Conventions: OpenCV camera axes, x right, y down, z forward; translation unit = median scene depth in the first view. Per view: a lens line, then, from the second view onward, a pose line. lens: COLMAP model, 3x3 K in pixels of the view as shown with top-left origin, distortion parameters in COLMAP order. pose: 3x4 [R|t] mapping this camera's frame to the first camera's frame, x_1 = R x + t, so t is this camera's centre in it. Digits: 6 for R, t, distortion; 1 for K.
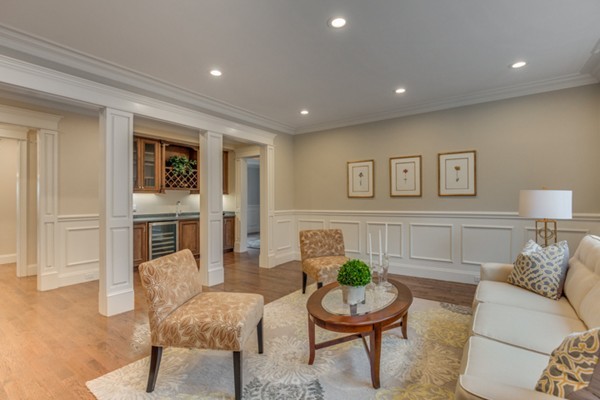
lens RADIAL K [[292.3, 0, 301.0], [0, 292.3, 197.5], [0, 0, 1]] dist [-0.002558, -0.000191]
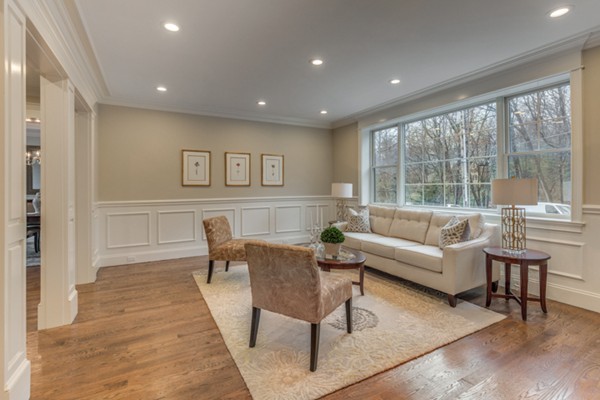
lens RADIAL K [[257.1, 0, 298.7], [0, 257.1, 188.6], [0, 0, 1]] dist [-0.076223, -0.000052]
pose [[0.458272, 0.005103, 0.888797, -0.438421], [-0.006410, 0.999976, -0.002436, 0.009203], [-0.888789, -0.004581, 0.458294, 0.277627]]
